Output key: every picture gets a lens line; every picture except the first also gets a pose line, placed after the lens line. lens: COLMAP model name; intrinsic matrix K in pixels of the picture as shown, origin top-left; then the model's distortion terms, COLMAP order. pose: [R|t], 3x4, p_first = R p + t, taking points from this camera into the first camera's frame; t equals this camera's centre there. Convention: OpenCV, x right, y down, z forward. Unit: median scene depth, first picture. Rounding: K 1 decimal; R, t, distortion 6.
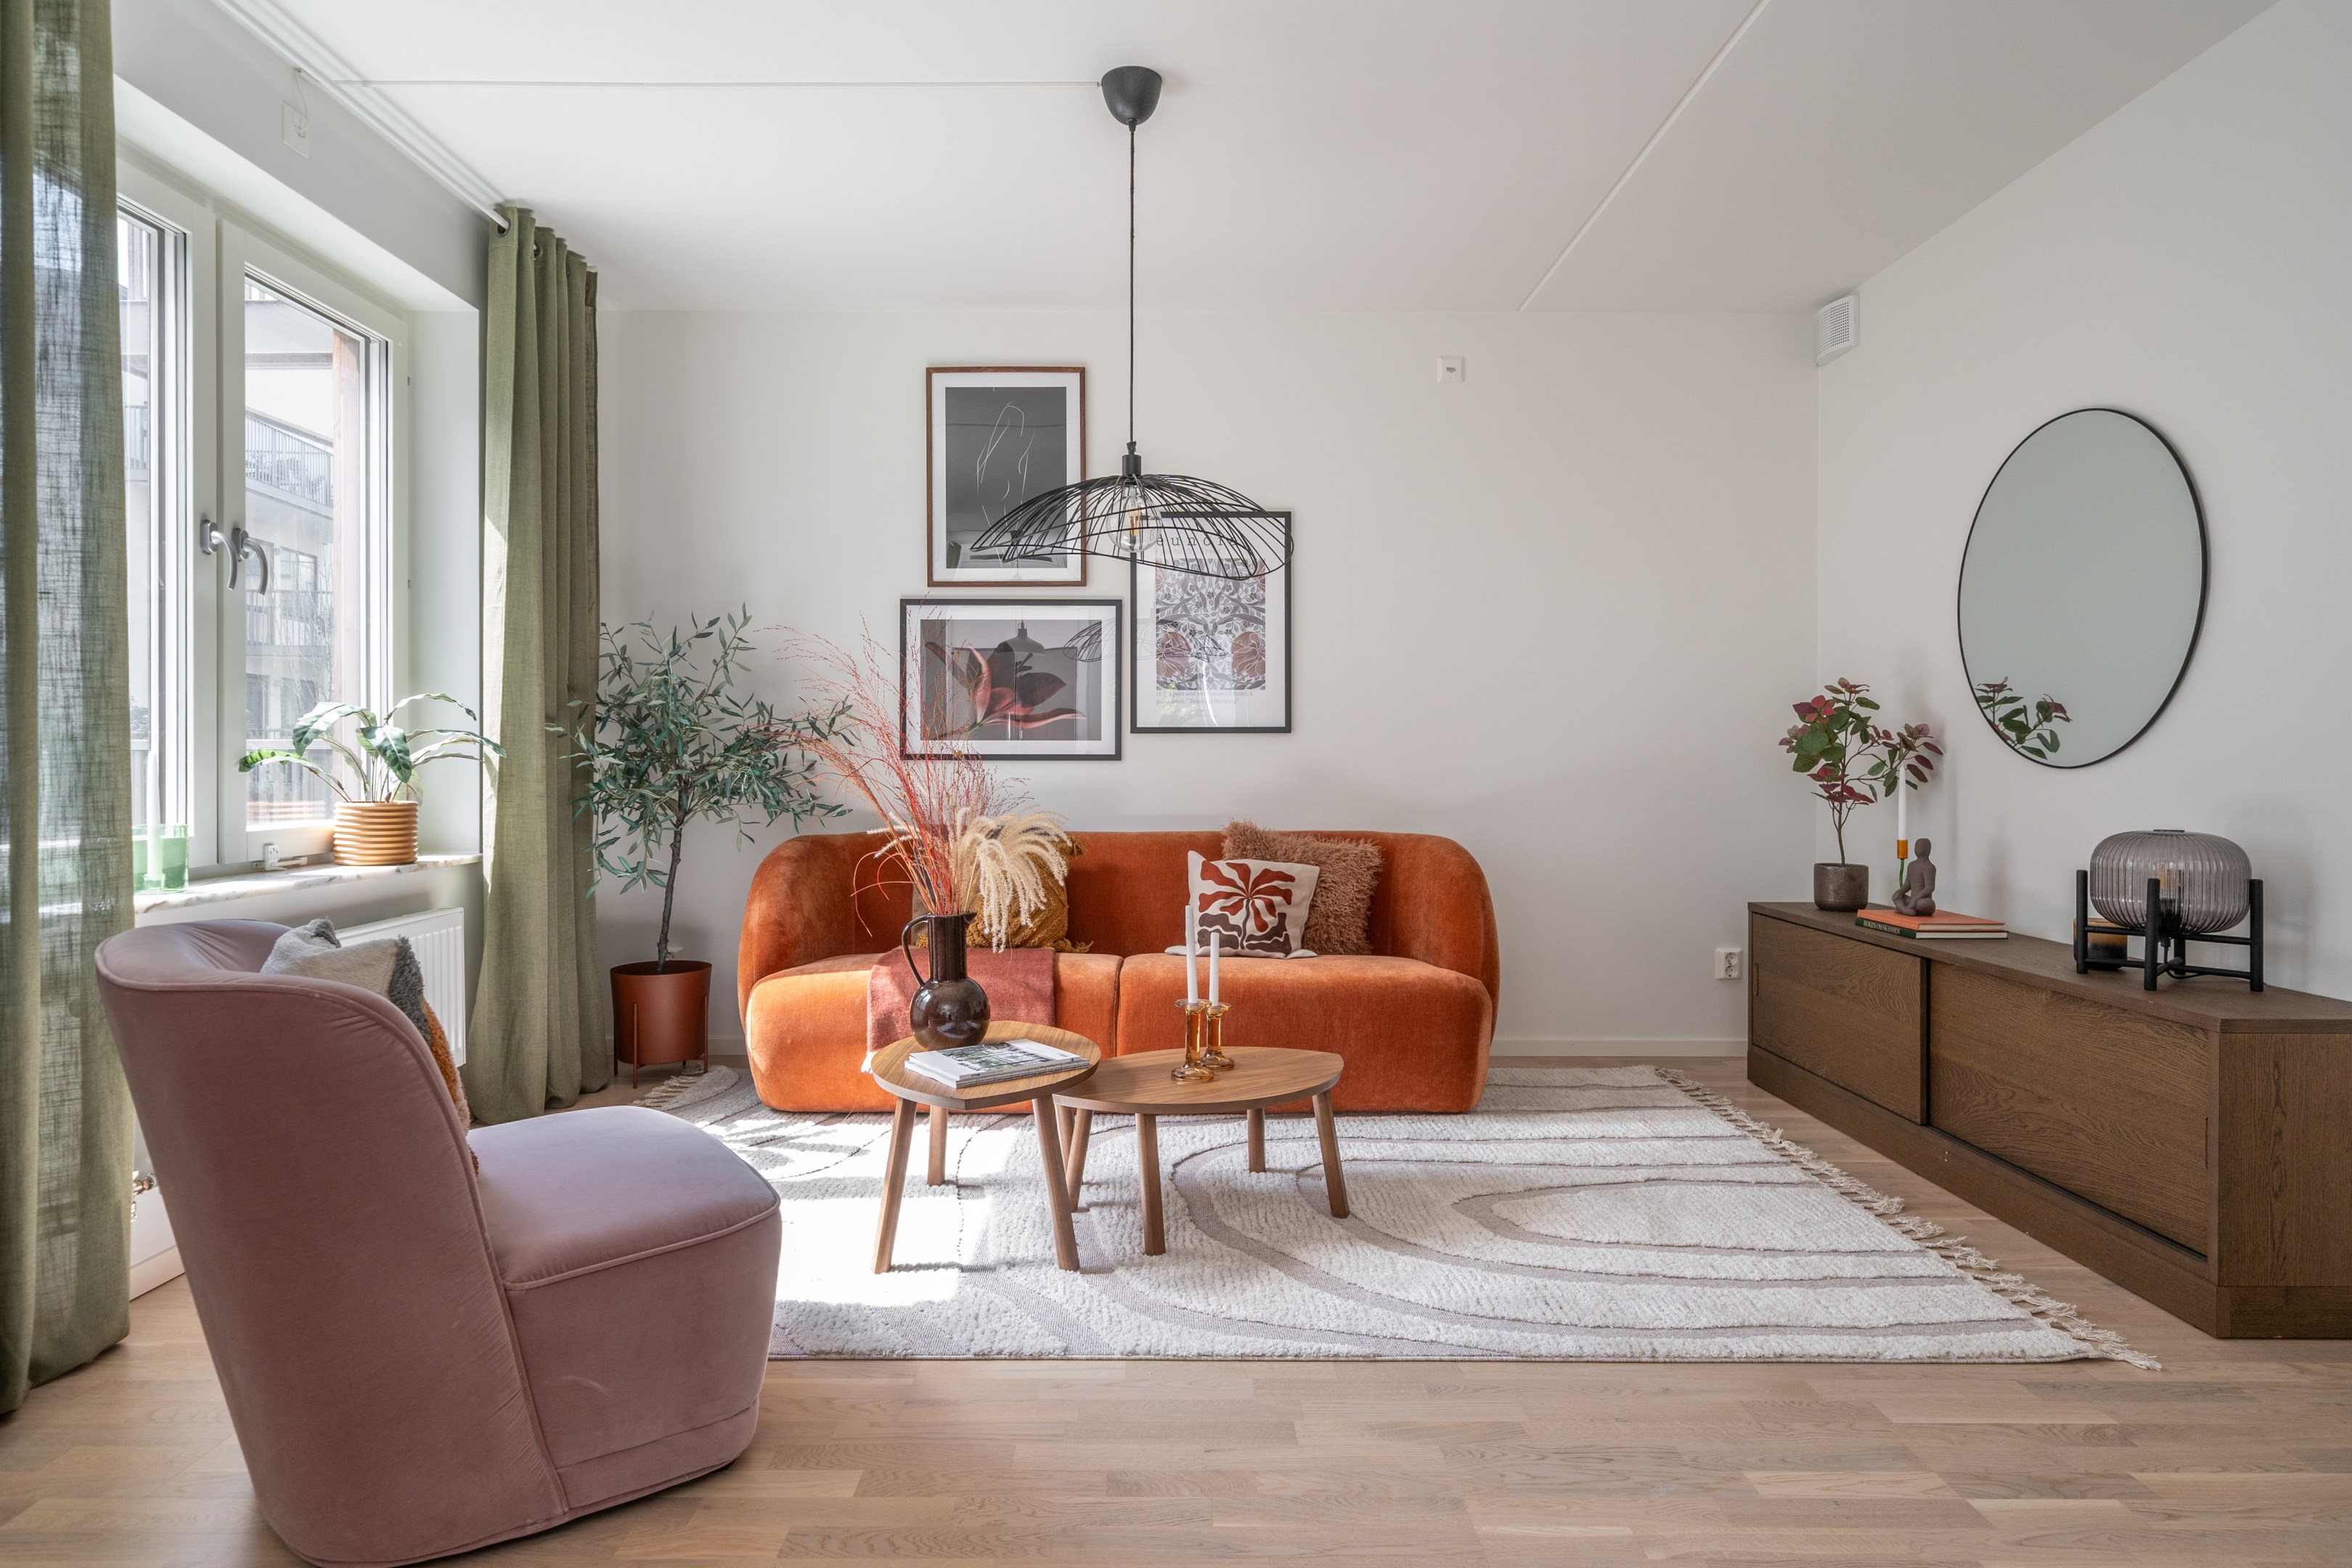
lens RADIAL K [[1302.6, 0, 1162.5], [0, 1302.6, 767.1], [0, 0, 1]] dist [-0.000780, -0.000183]
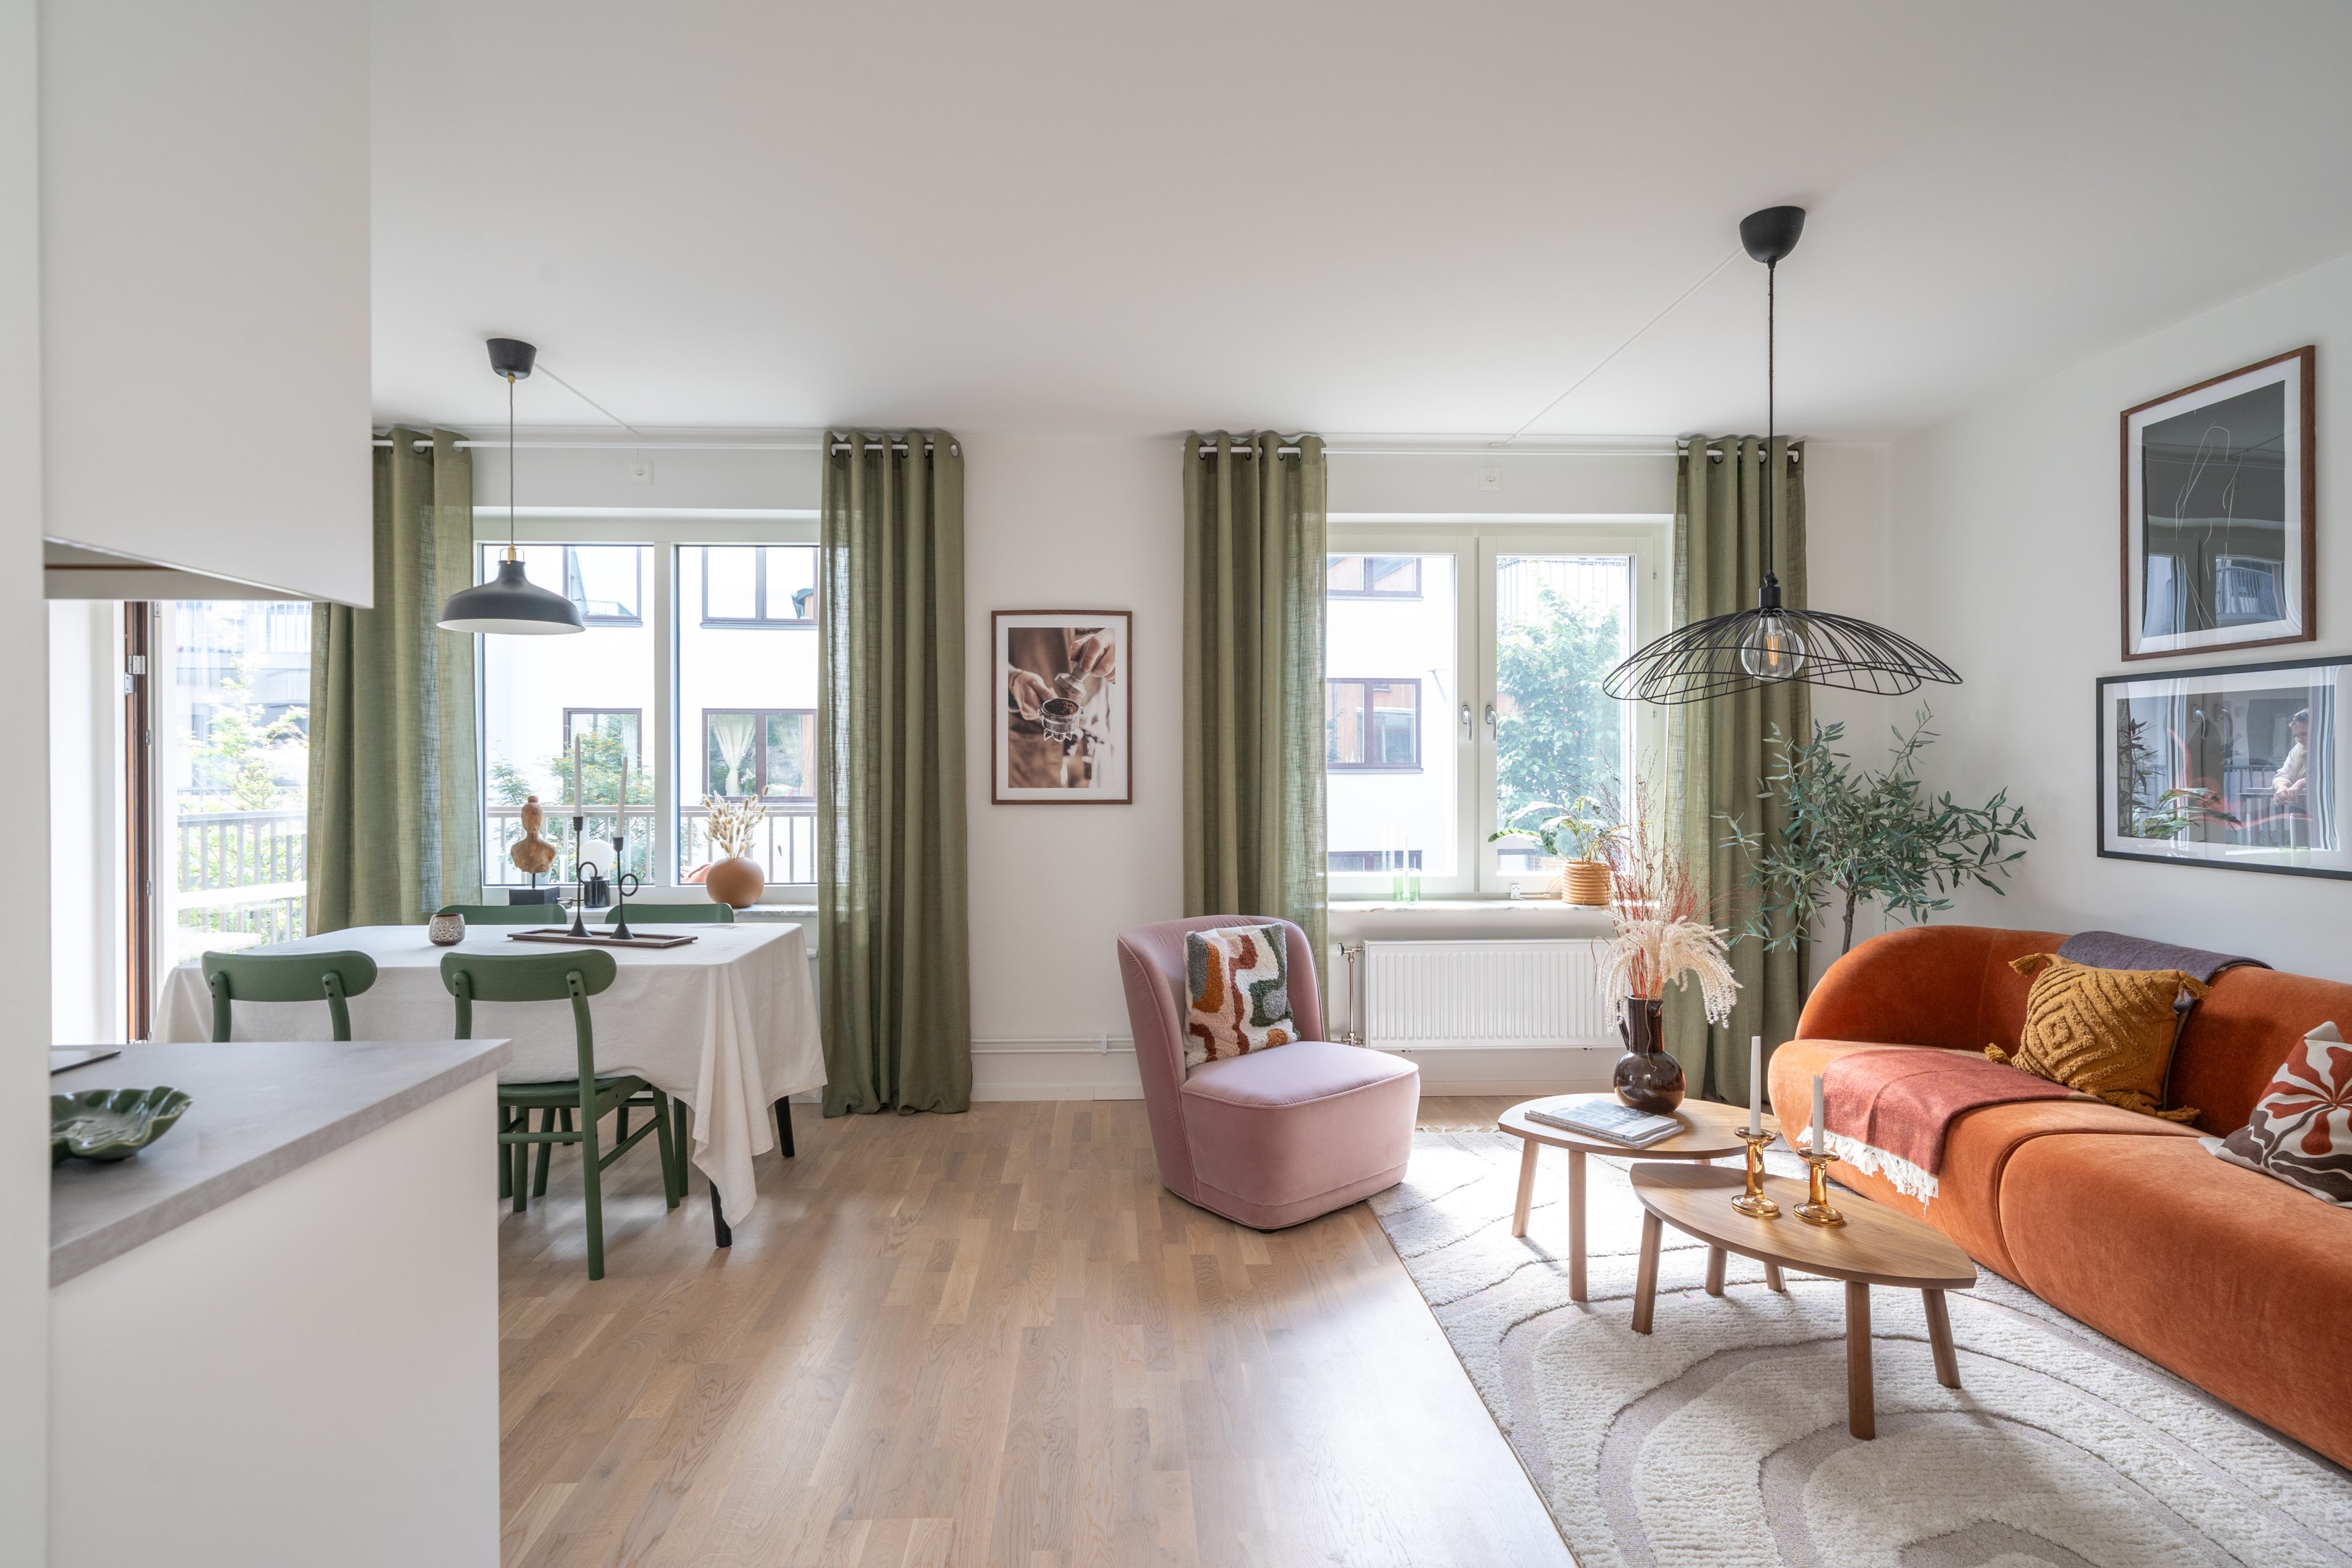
lens RADIAL K [[1154.1, 0, 1149.0], [0, 1154.1, 771.7], [0, 0, 1]] dist [-0.009172, 0.000778]
pose [[0.028452, 0.004238, -0.999586, 0.654361], [-0.005362, 0.999977, 0.004087, -0.073201], [0.999581, 0.005243, 0.028474, 0.370533]]
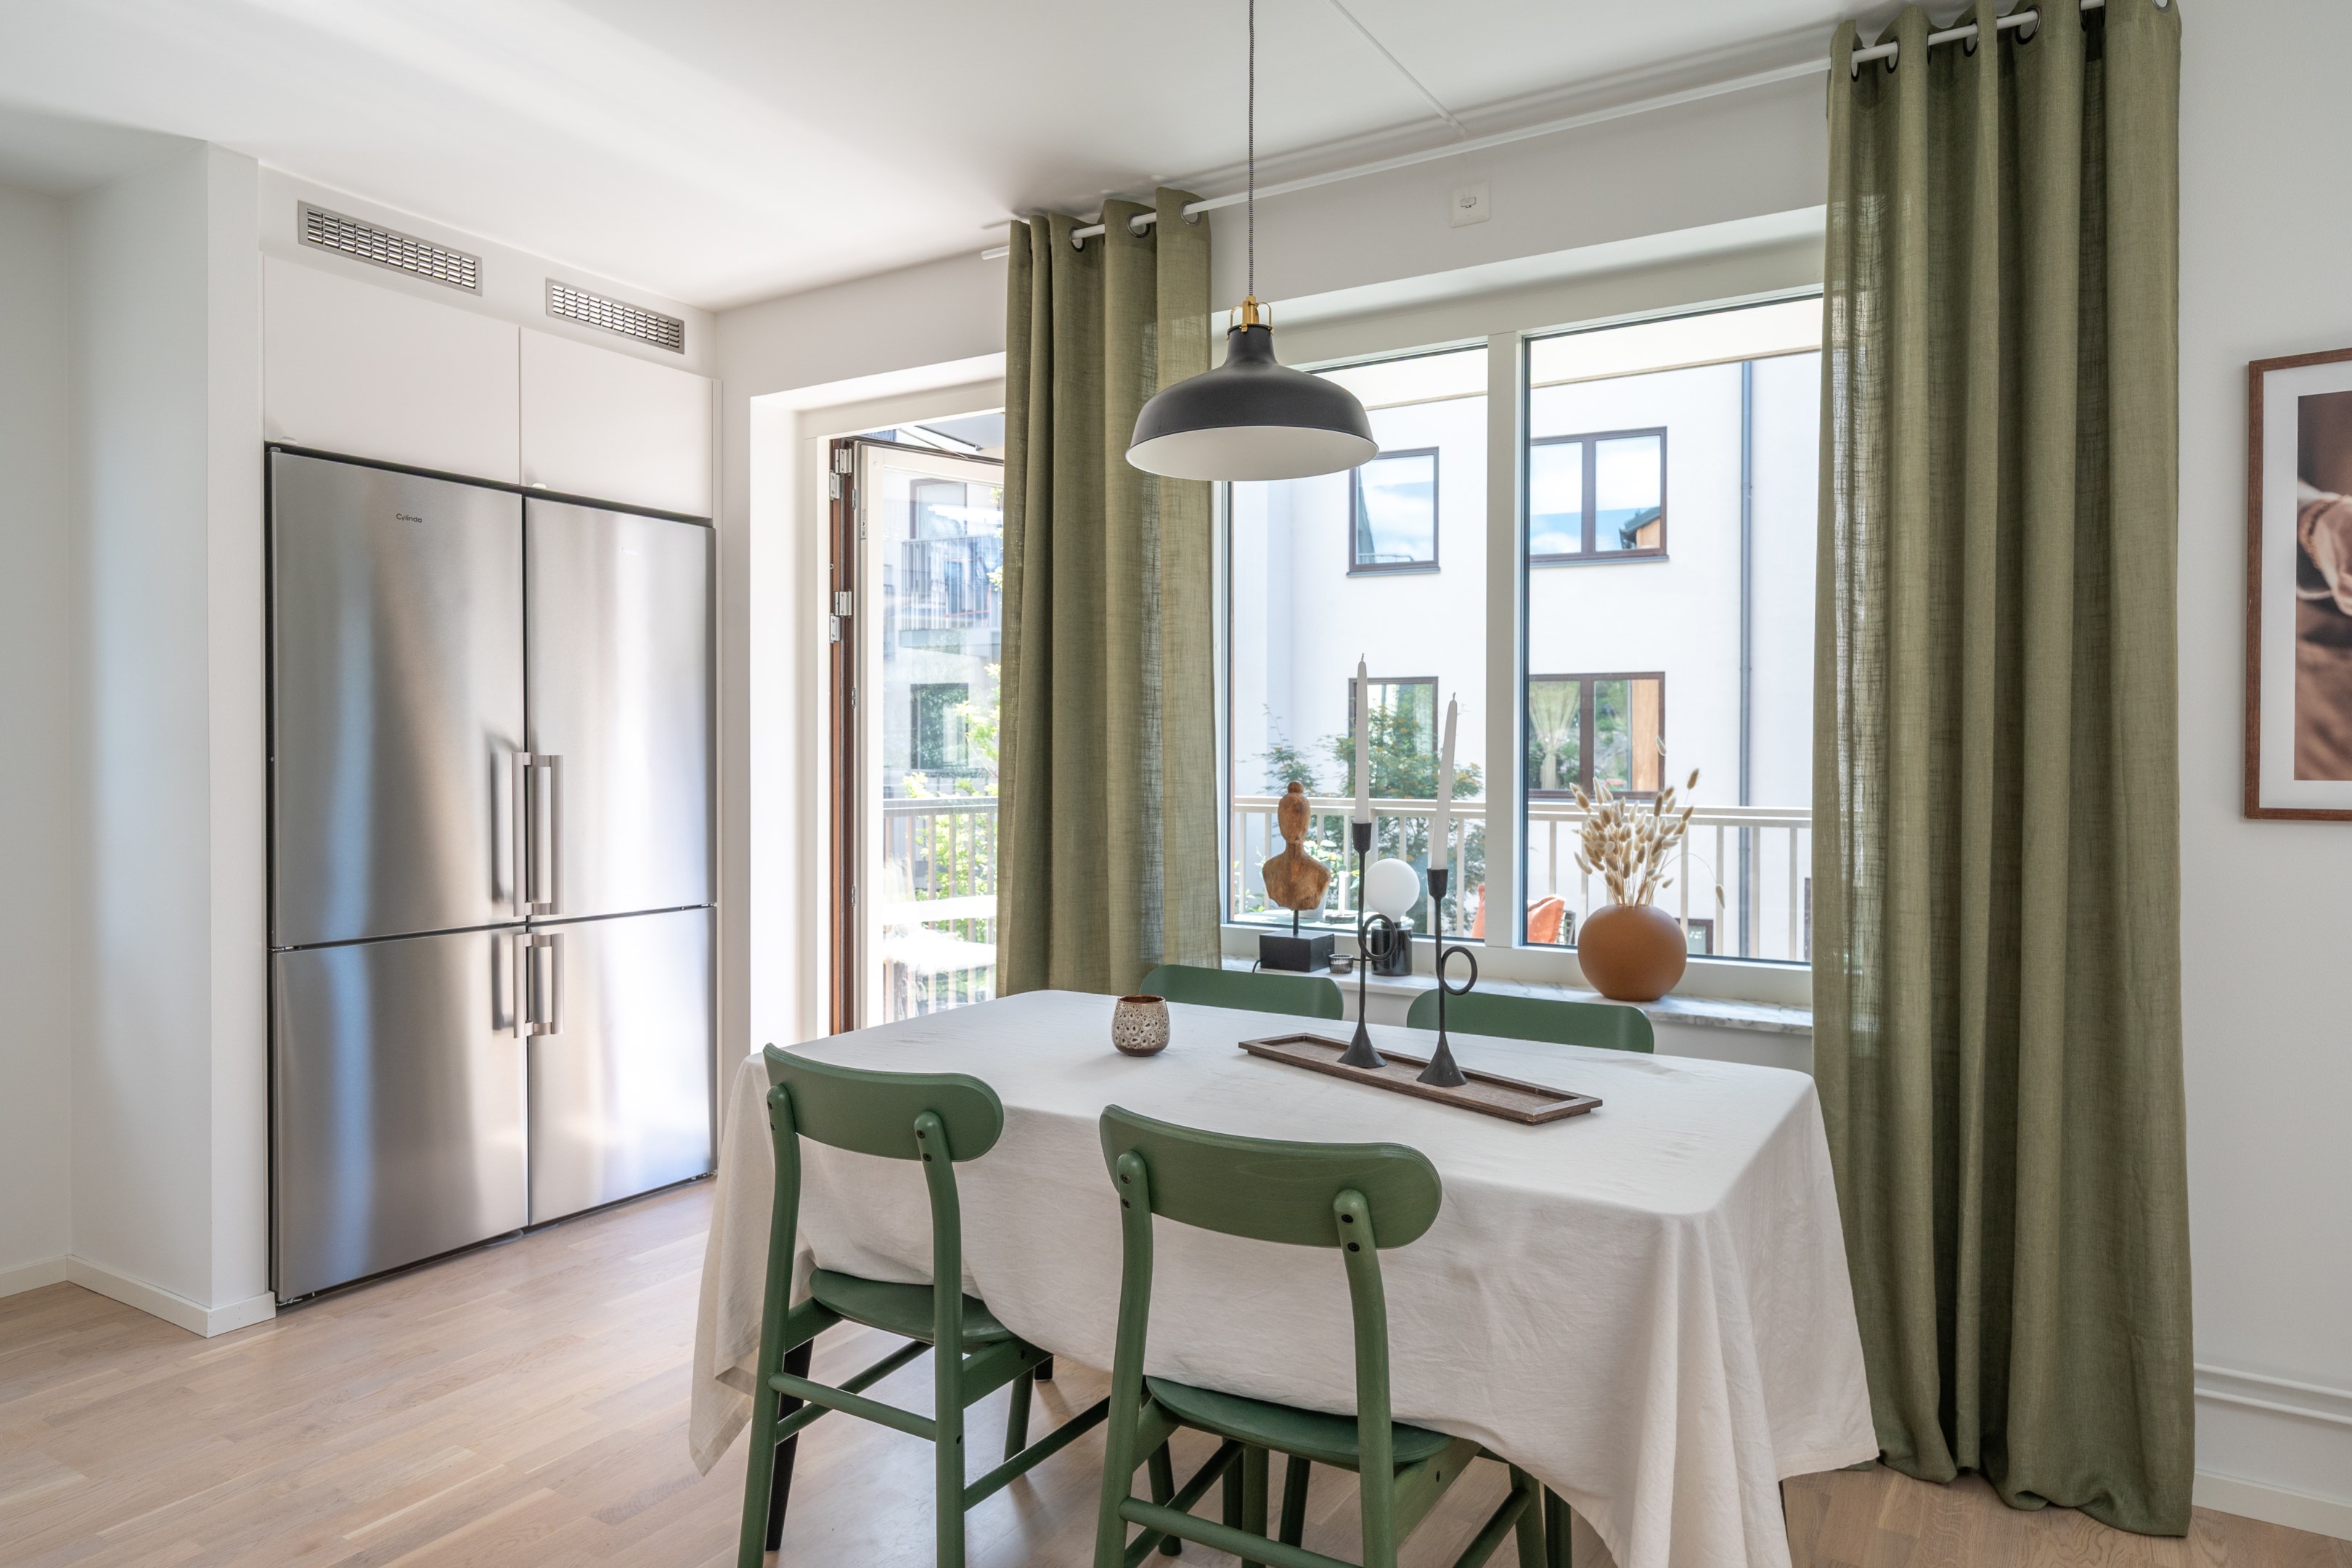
lens RADIAL K [[1442.3, 0, 1191.6], [0, 1442.3, 759.3], [0, 0, 1]] dist [0.008105, 0.003672]
pose [[-0.523789, 0.001257, -0.851847, 0.257510], [-0.009372, 0.999930, 0.007239, -0.060215], [0.851797, 0.011776, -0.523740, 0.188611]]
